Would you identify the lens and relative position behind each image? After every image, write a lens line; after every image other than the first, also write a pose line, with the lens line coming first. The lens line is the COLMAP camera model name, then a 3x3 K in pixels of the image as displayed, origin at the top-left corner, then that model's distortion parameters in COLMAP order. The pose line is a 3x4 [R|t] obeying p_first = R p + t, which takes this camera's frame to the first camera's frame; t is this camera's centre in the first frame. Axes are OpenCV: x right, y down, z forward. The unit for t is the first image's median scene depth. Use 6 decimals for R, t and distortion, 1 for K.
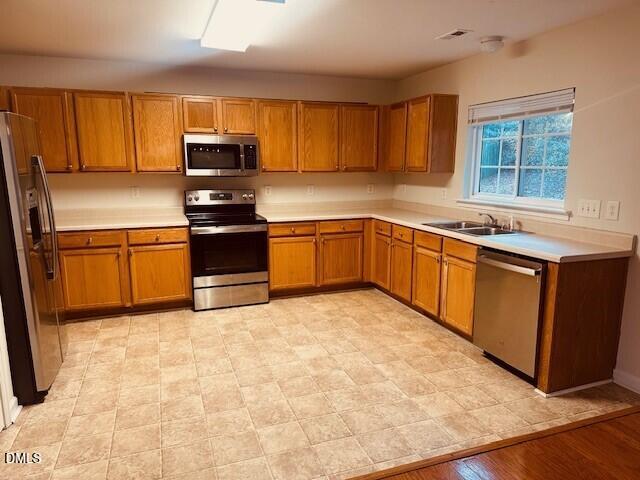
lens RADIAL K [[457.1, 0, 320.0], [0, 457.1, 240.0], [0, 0, 1]] dist [0.094858, -0.110370]
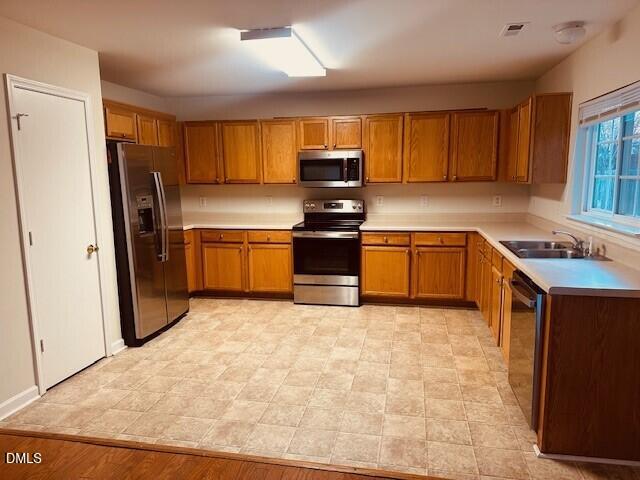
lens RADIAL K [[457.1, 0, 320.0], [0, 457.1, 240.0], [0, 0, 1]] dist [0.094858, -0.110370]
pose [[0.848399, 0.065242, -0.525322, 0.380036], [-0.076506, 0.997069, 0.000273, -0.010243], [0.523800, 0.039959, 0.850903, 0.052364]]
